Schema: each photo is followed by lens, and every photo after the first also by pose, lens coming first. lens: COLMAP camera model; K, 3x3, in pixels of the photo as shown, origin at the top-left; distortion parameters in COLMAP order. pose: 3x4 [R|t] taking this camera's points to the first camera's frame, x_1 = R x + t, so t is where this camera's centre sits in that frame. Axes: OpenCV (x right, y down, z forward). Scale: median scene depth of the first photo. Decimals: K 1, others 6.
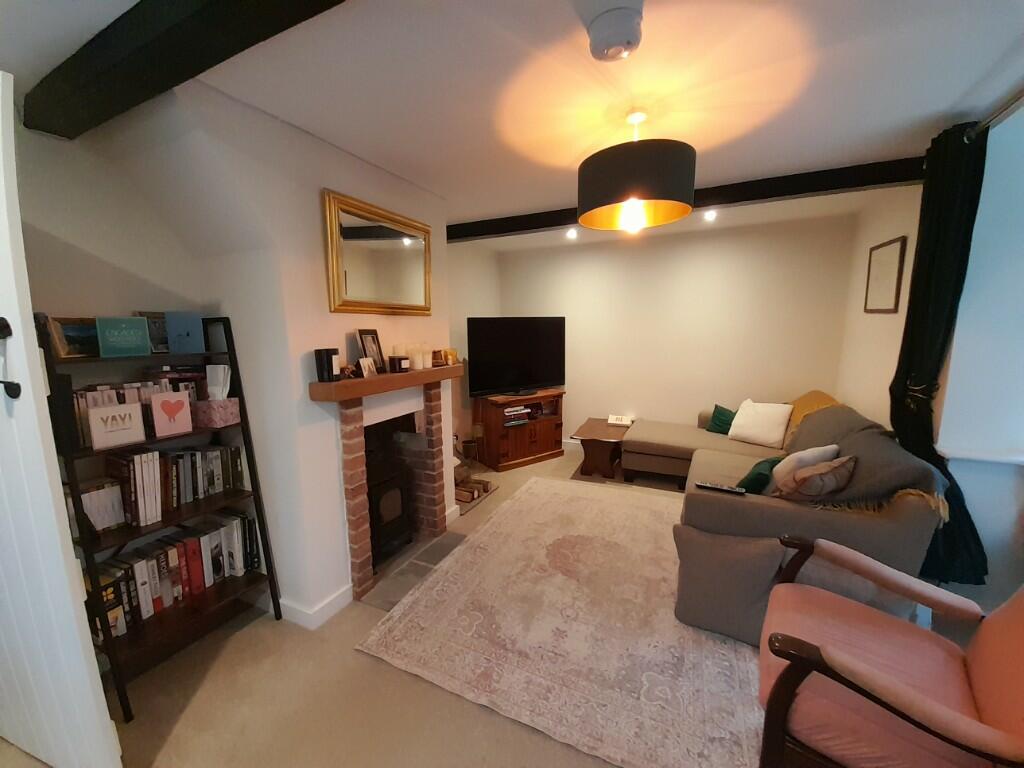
lens RADIAL K [[403.9, 0, 512.0], [0, 403.9, 383.0], [0, 0, 1]] dist [0.000399, 0.000002]
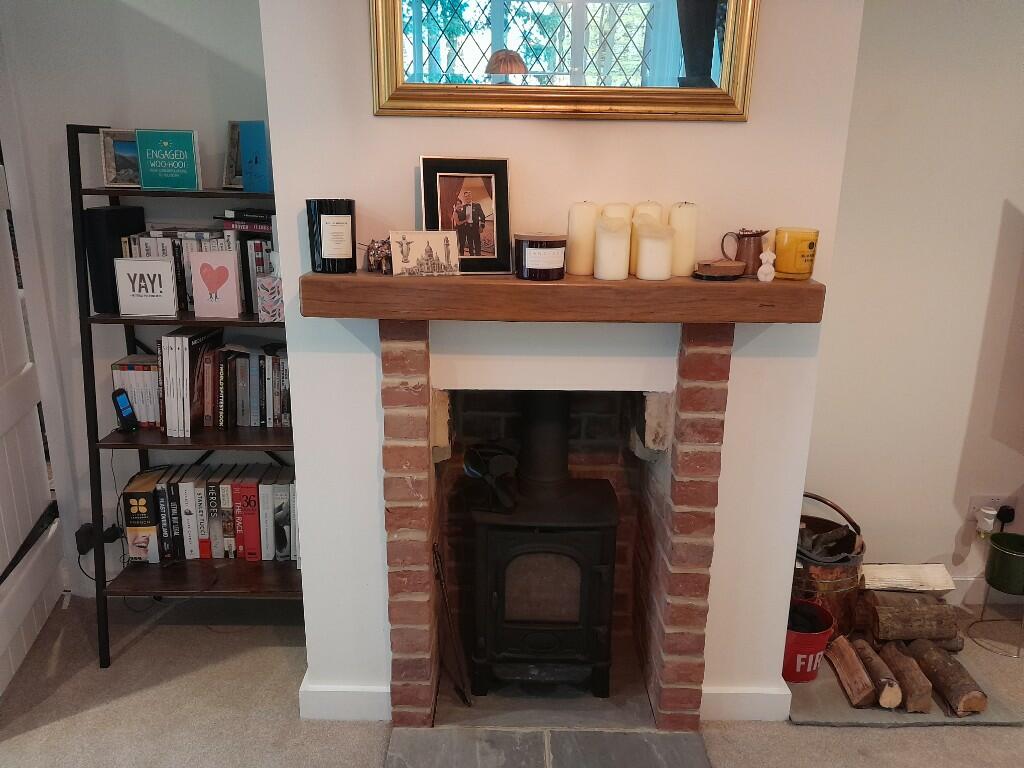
lens RADIAL K [[799.1, 0, 511.2], [0, 799.1, 385.8], [0, 0, 1]] dist [0.021717, -0.007382]
pose [[0.438220, 0.263491, -0.859381, 0.468247], [-0.139320, 0.964427, 0.224656, -0.114210], [0.888005, 0.021281, 0.459341, 0.773576]]
